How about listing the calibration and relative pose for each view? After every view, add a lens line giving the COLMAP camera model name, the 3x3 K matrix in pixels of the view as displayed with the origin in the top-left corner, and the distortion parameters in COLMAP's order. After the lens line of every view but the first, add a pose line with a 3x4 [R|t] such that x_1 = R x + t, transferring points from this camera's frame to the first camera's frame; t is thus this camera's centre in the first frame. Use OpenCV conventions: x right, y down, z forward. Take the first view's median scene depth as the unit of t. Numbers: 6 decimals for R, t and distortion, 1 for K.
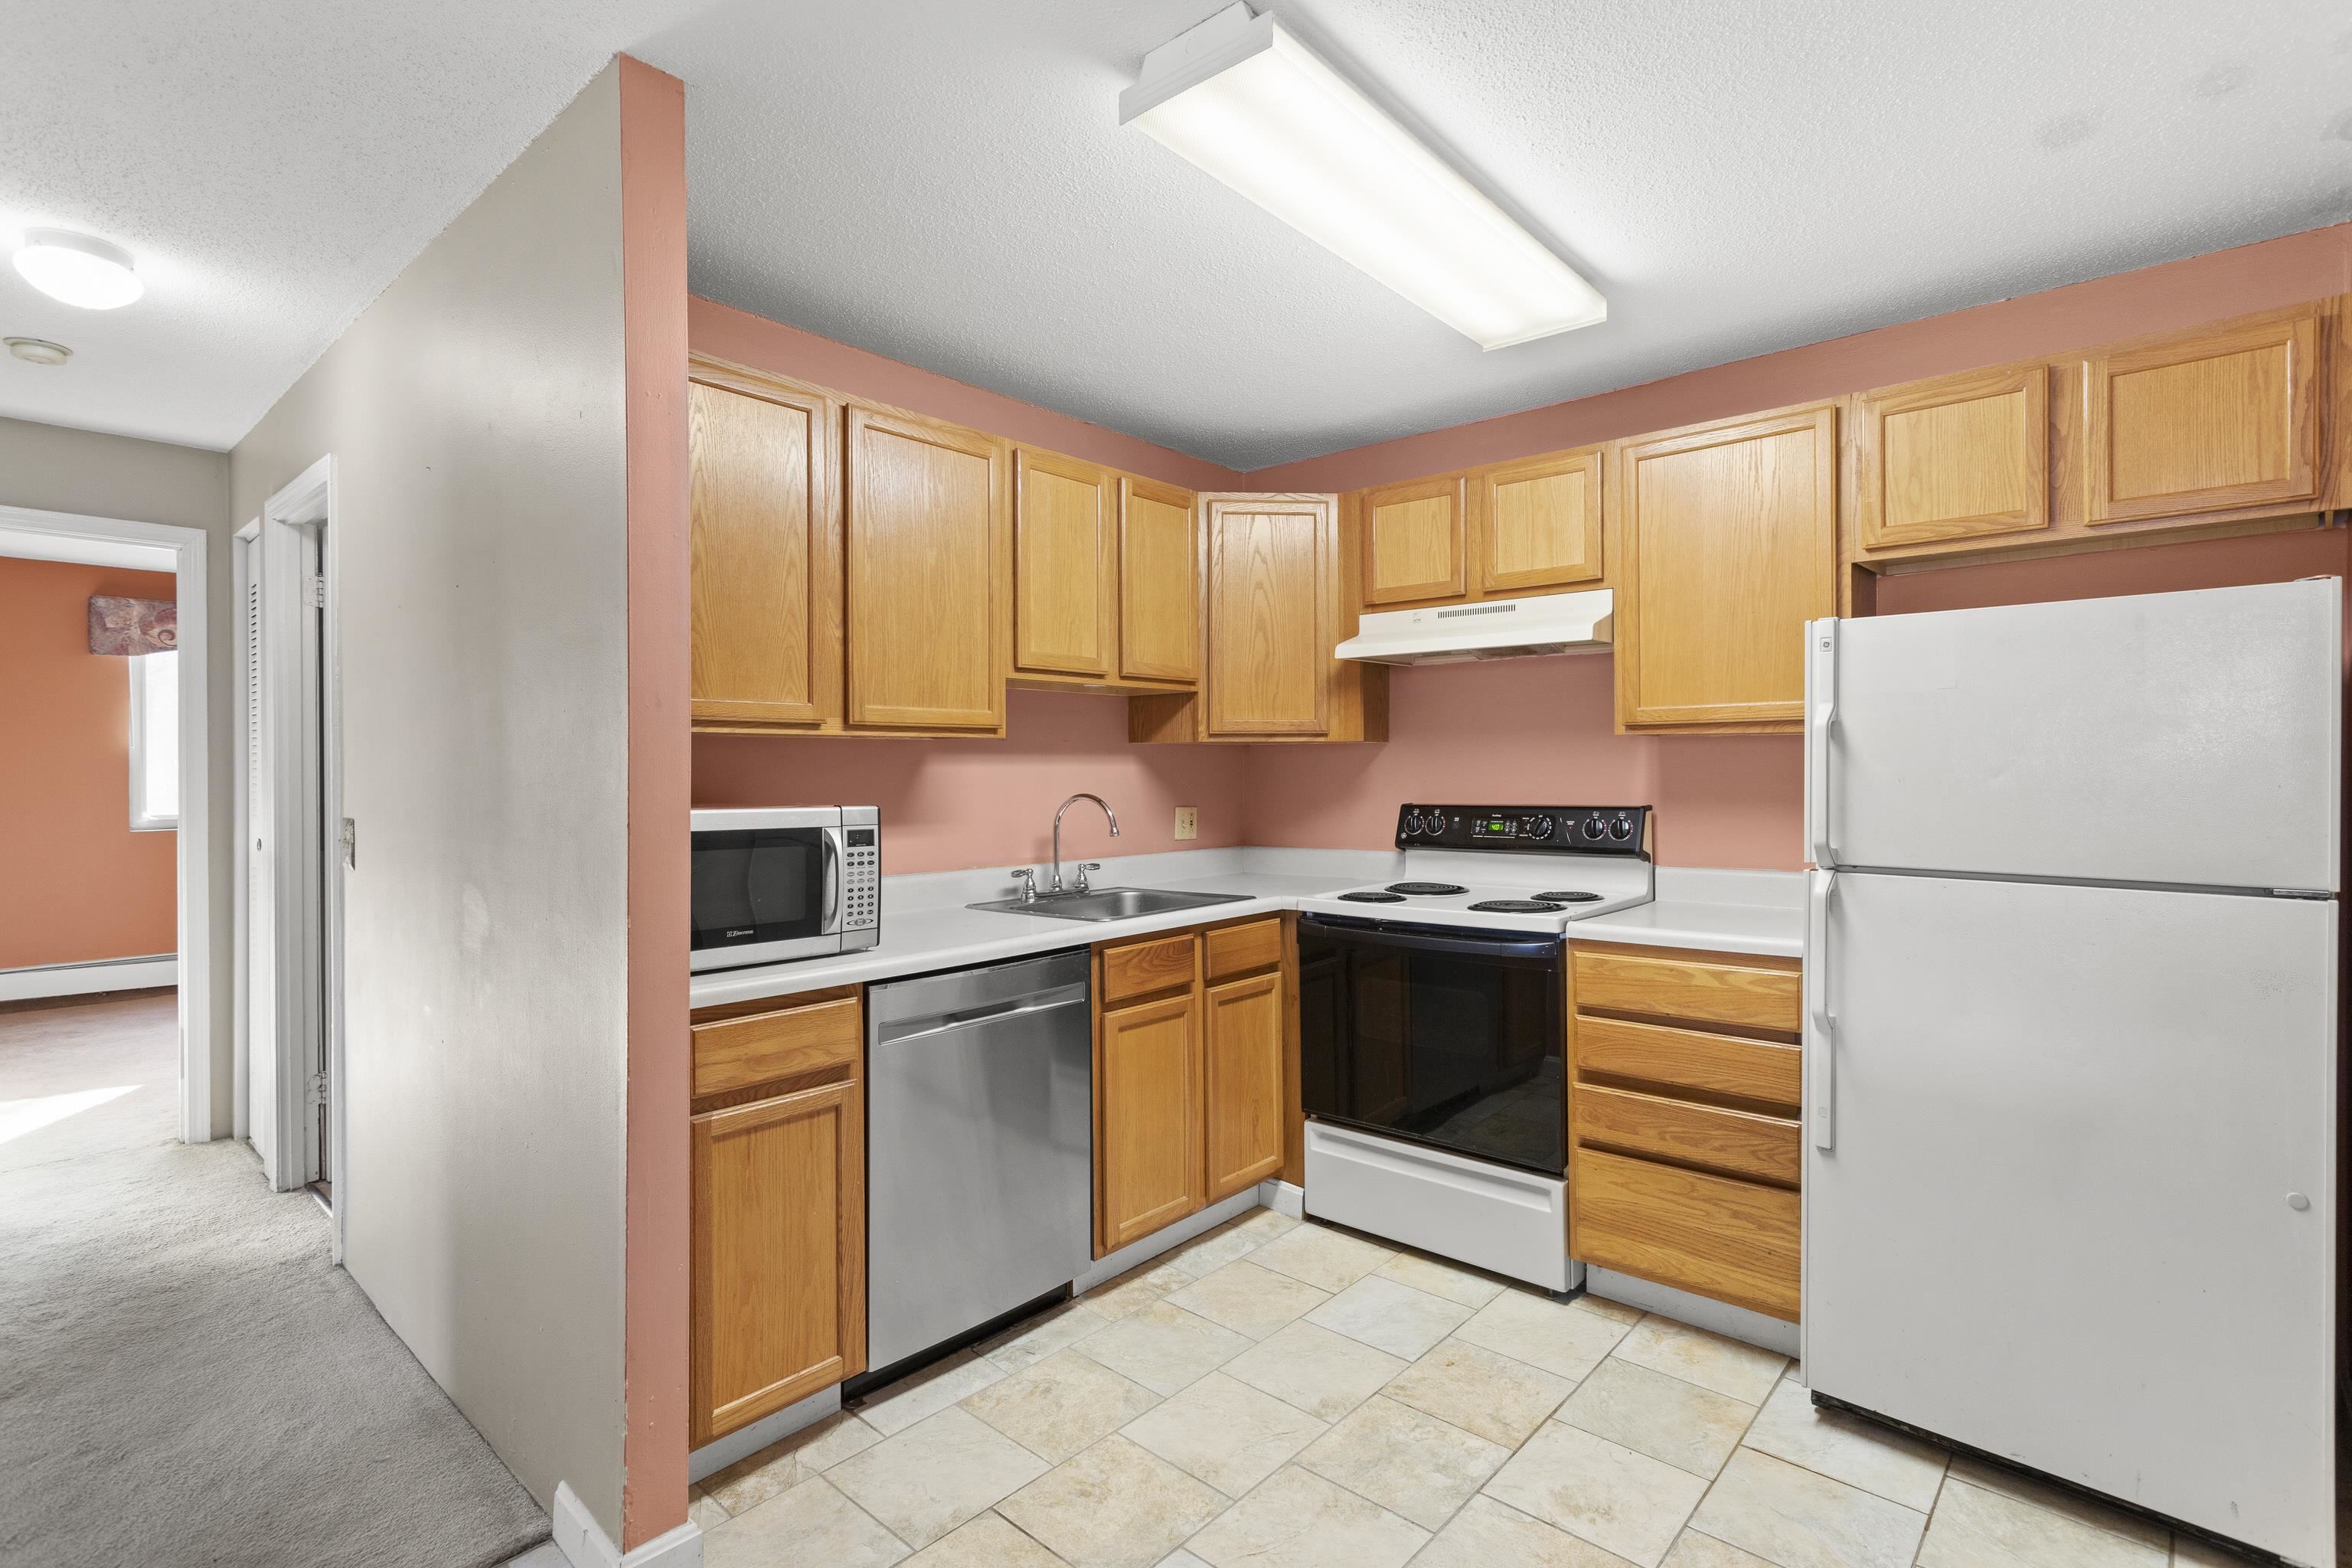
lens RADIAL K [[1120.6, 0, 1176.4], [0, 1120.6, 776.0], [0, 0, 1]] dist [0.000844, 0.000923]
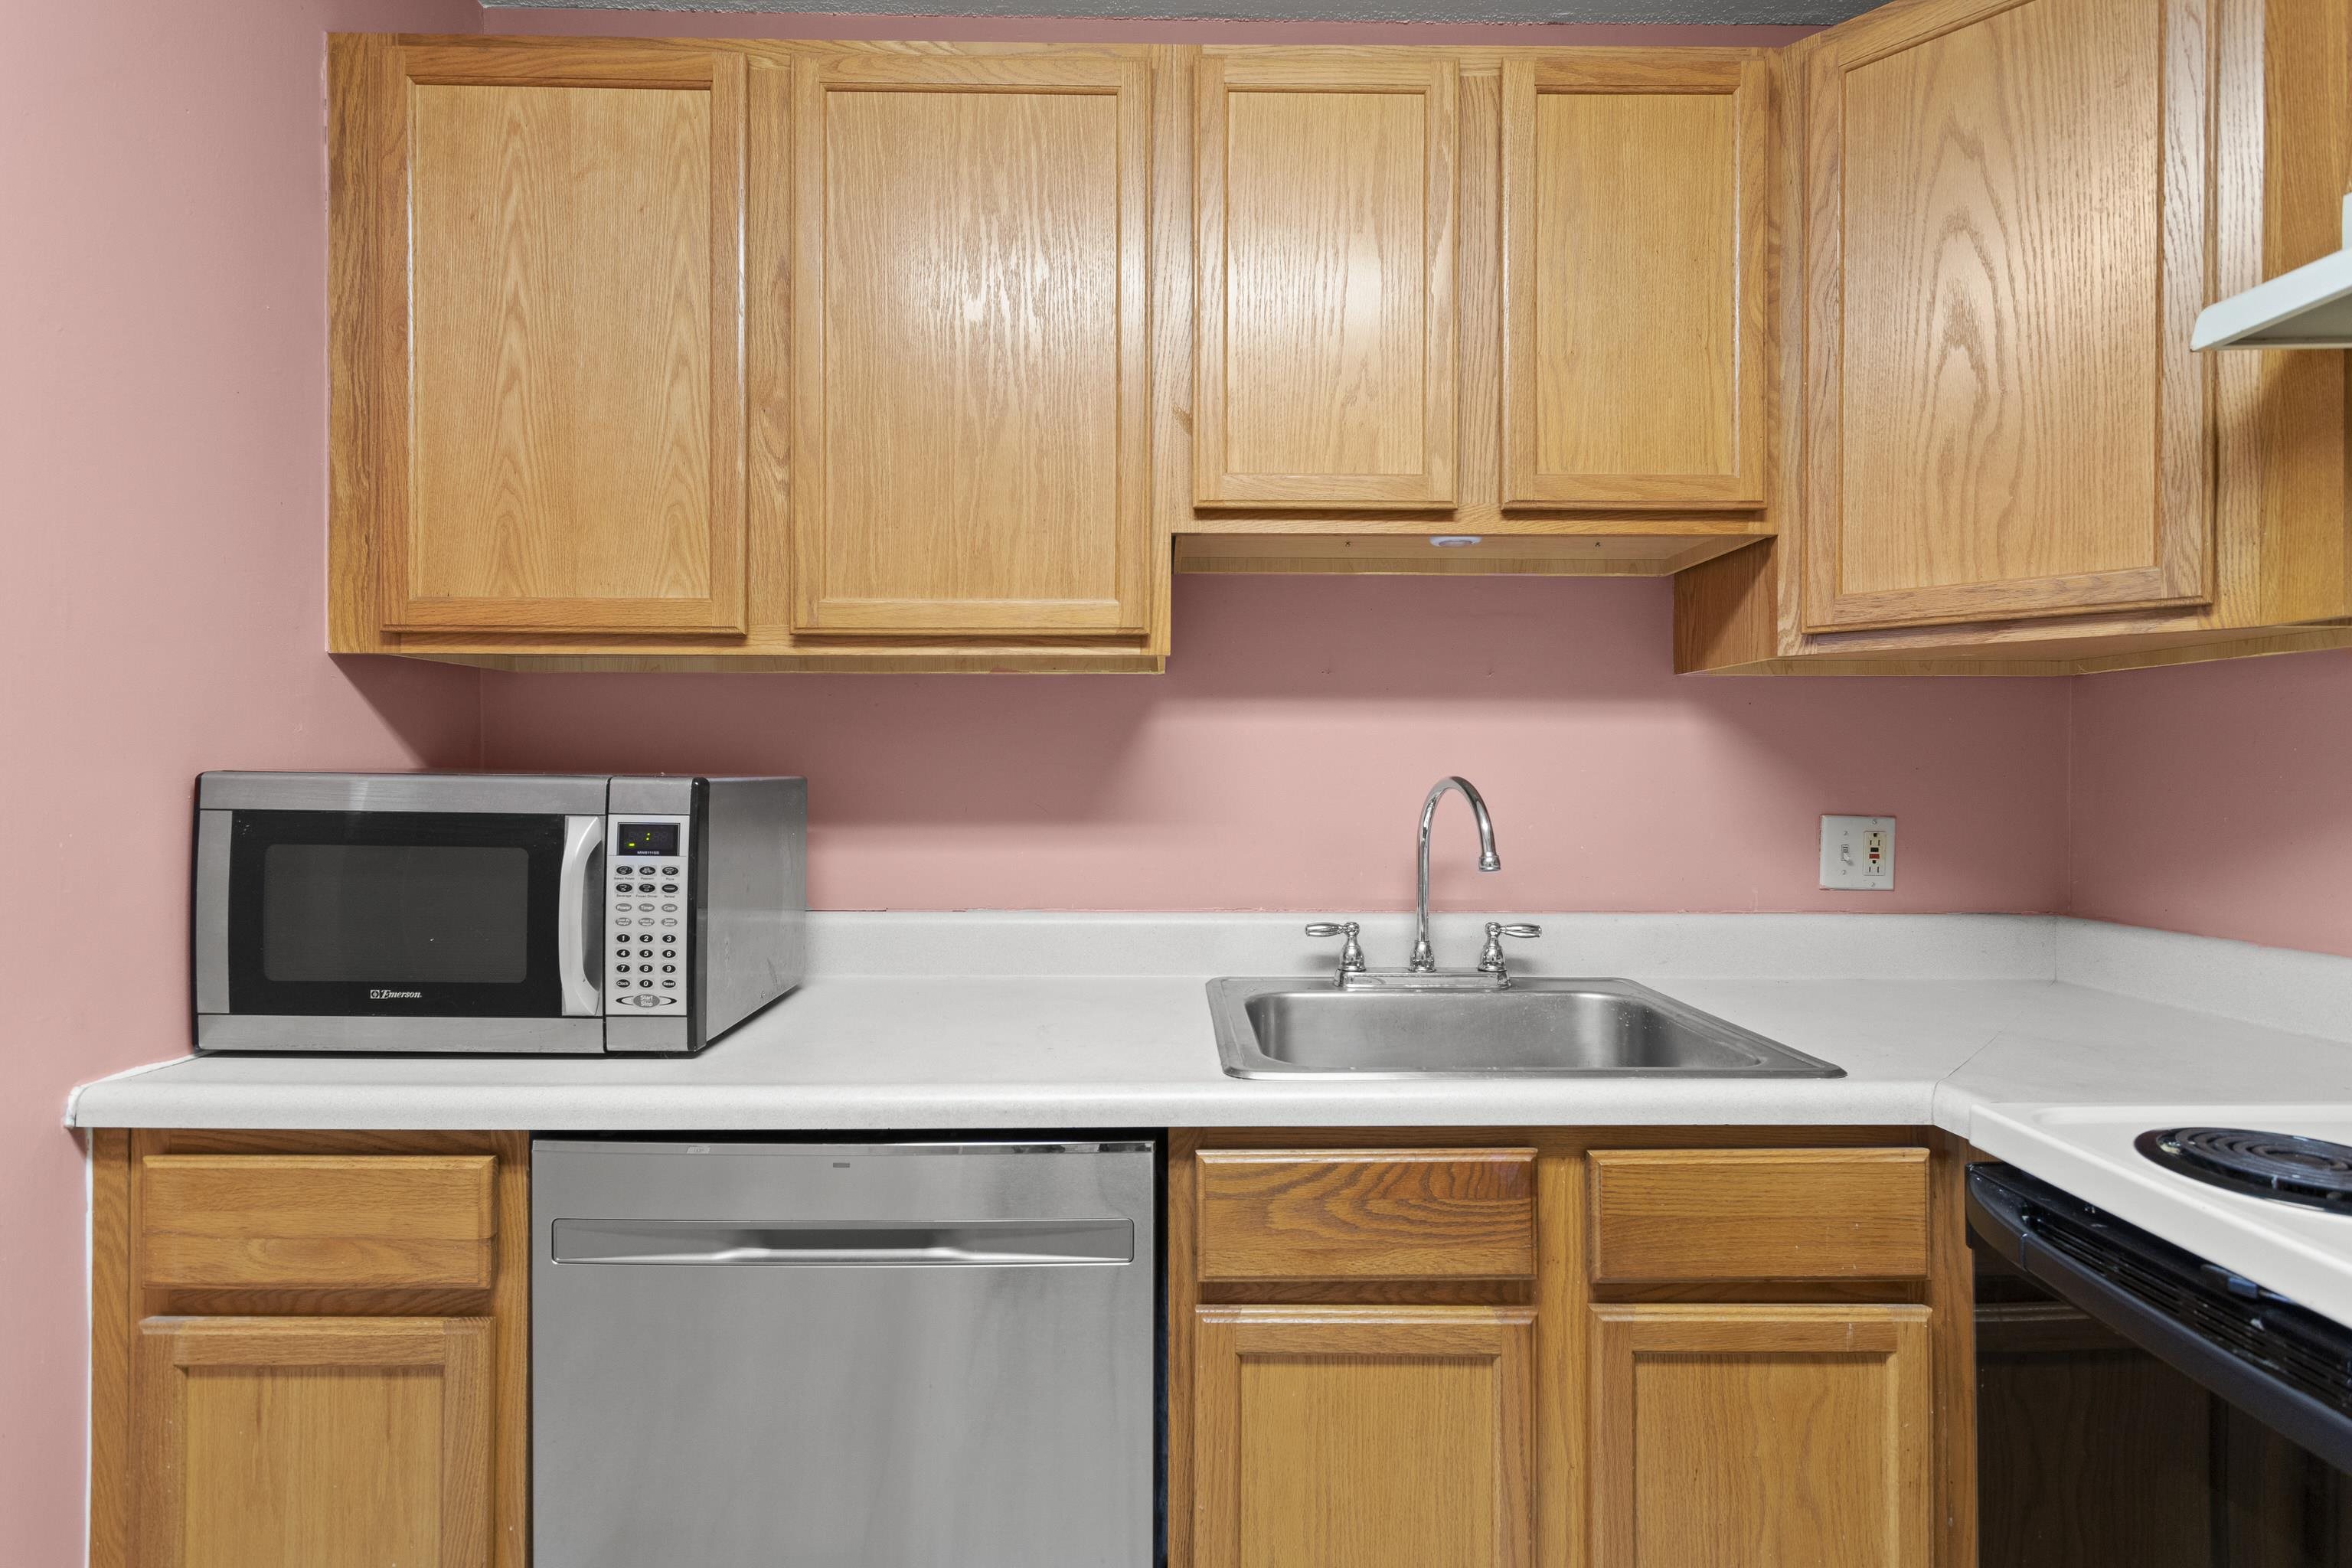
lens RADIAL K [[1111.3, 0, 1175.2], [0, 1111.3, 769.3], [0, 0, 1]] dist [0.000551, 0.001701]
pose [[0.664046, 0.007239, -0.747657, 0.227489], [-0.011216, 0.999937, -0.000280, 0.017354], [0.747608, 0.008572, 0.664085, 0.719532]]
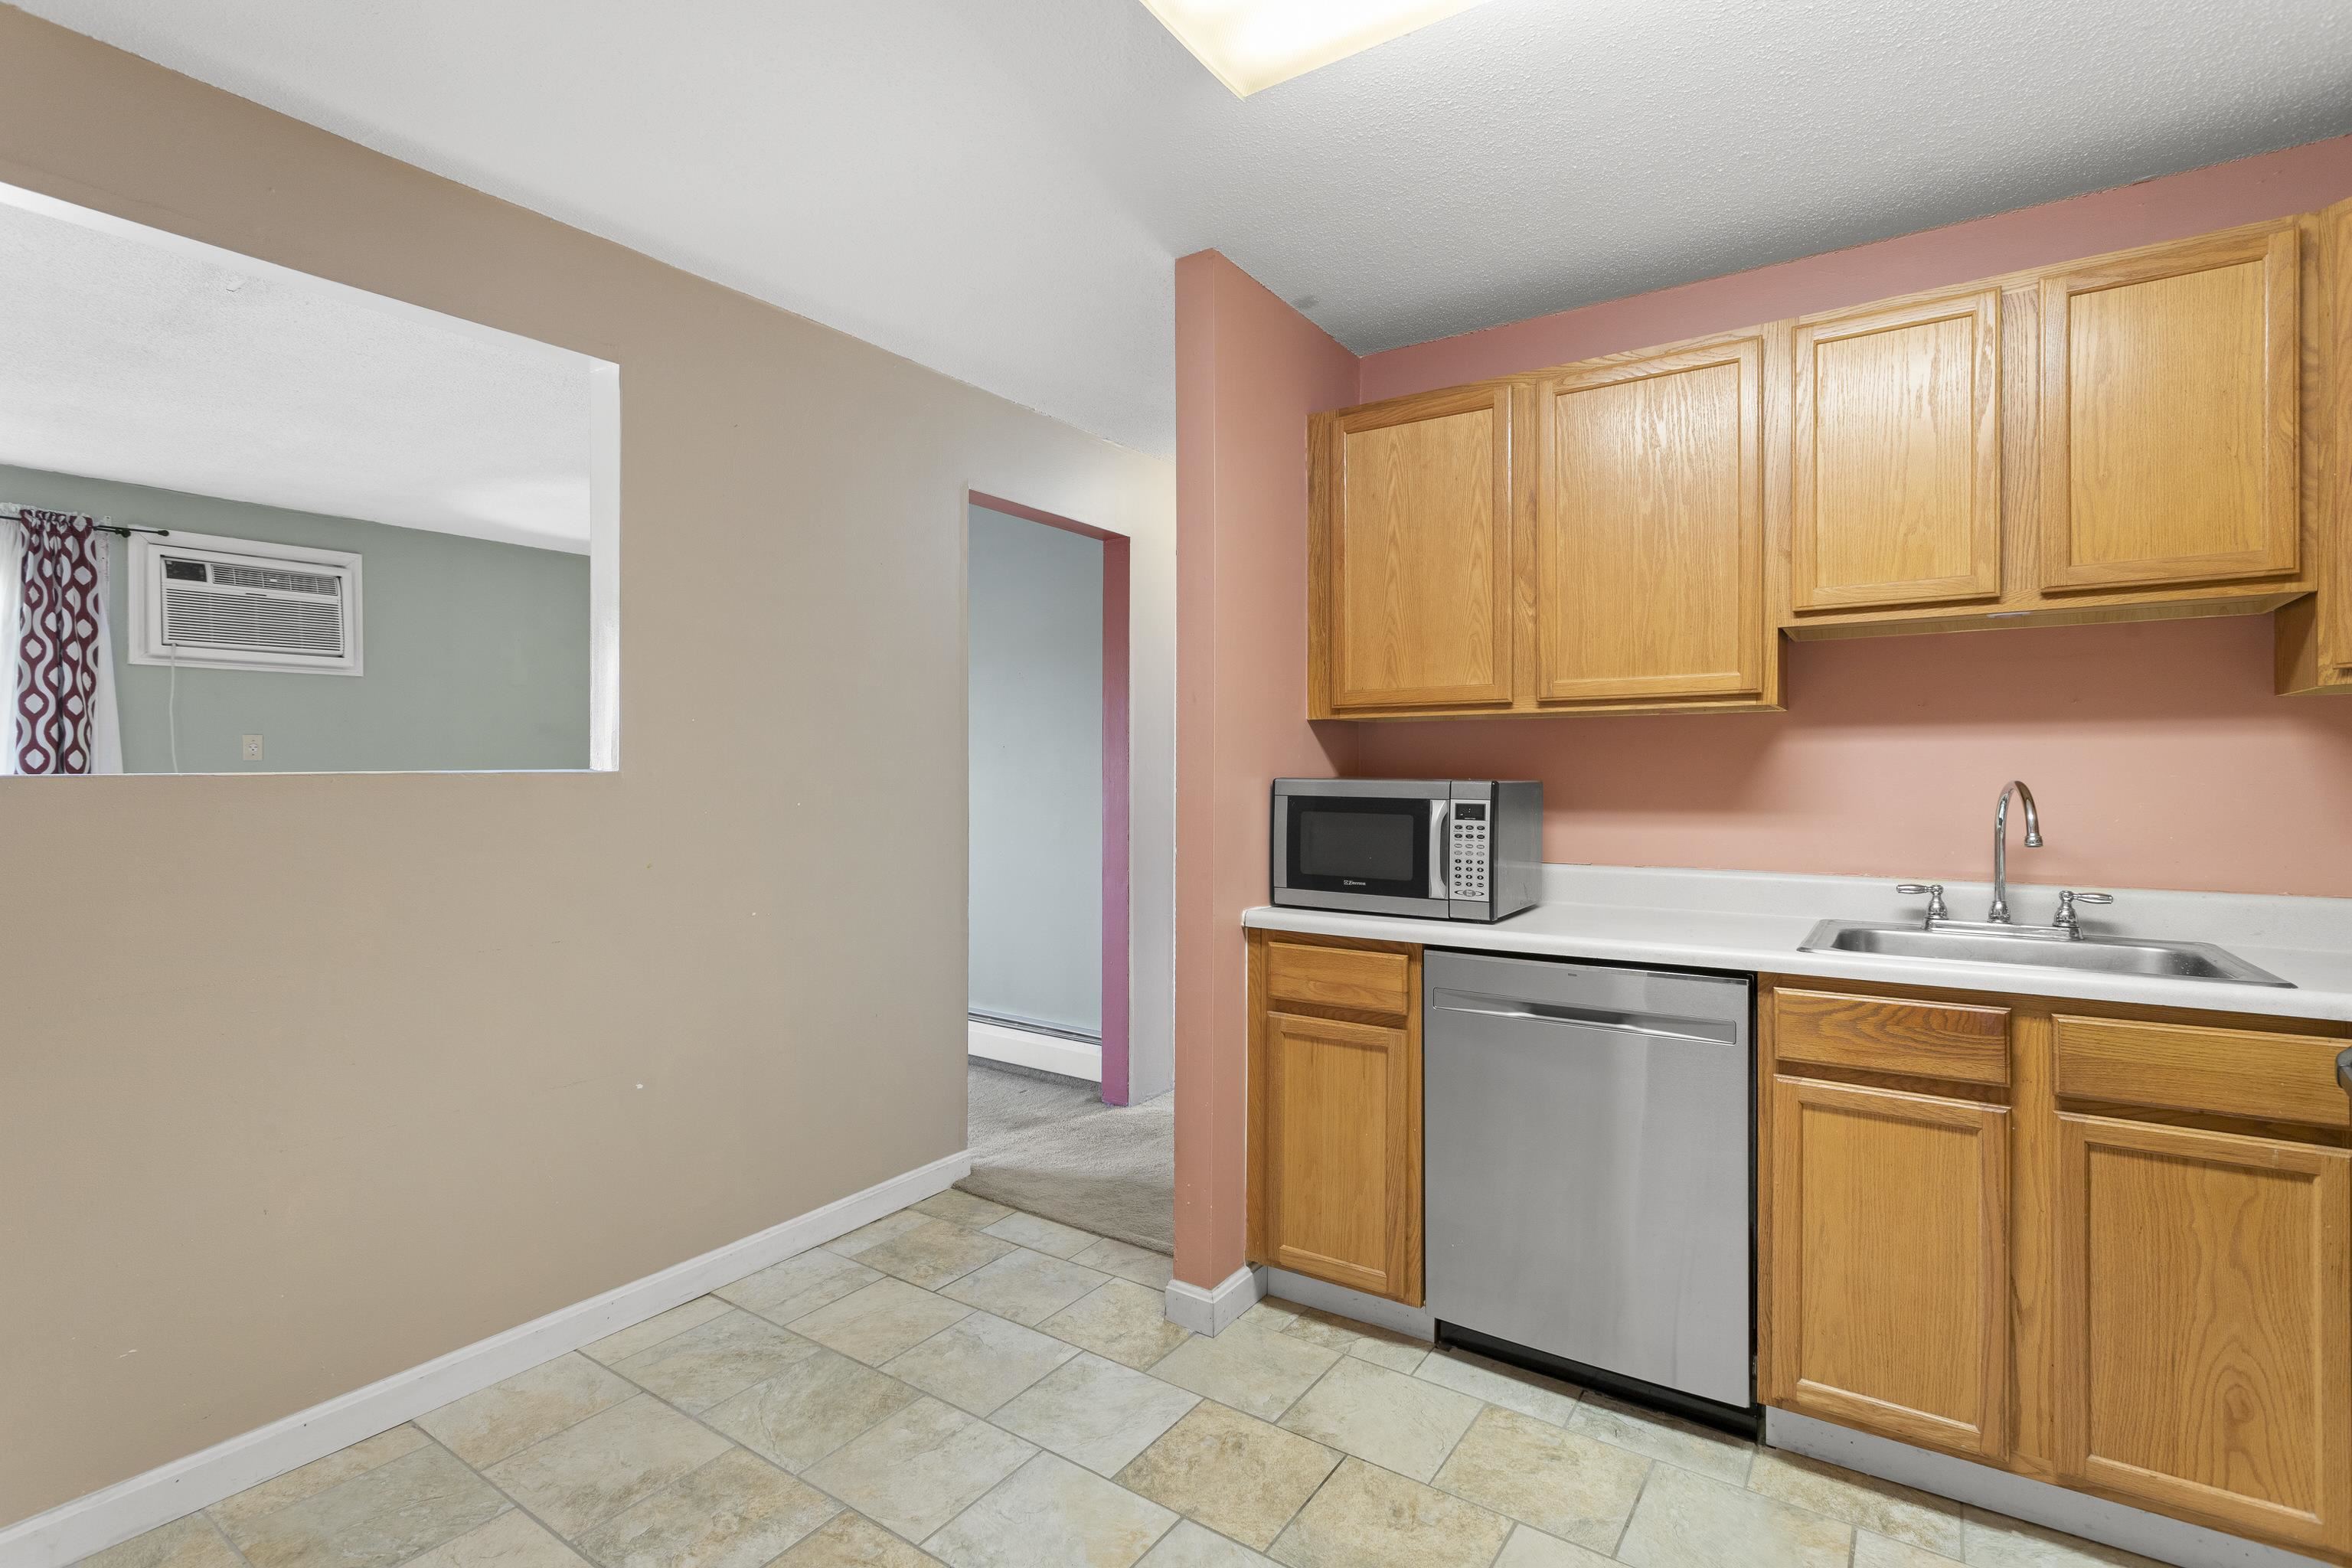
lens RADIAL K [[1106.6, 0, 1177.4], [0, 1106.6, 777.3], [0, 0, 1]] dist [0.001953, 0.001119]
pose [[0.127588, 0.006928, -0.991803, 0.596777], [-0.006704, 0.999959, 0.006123, 0.016147], [0.991805, 0.005867, 0.127629, 0.515188]]
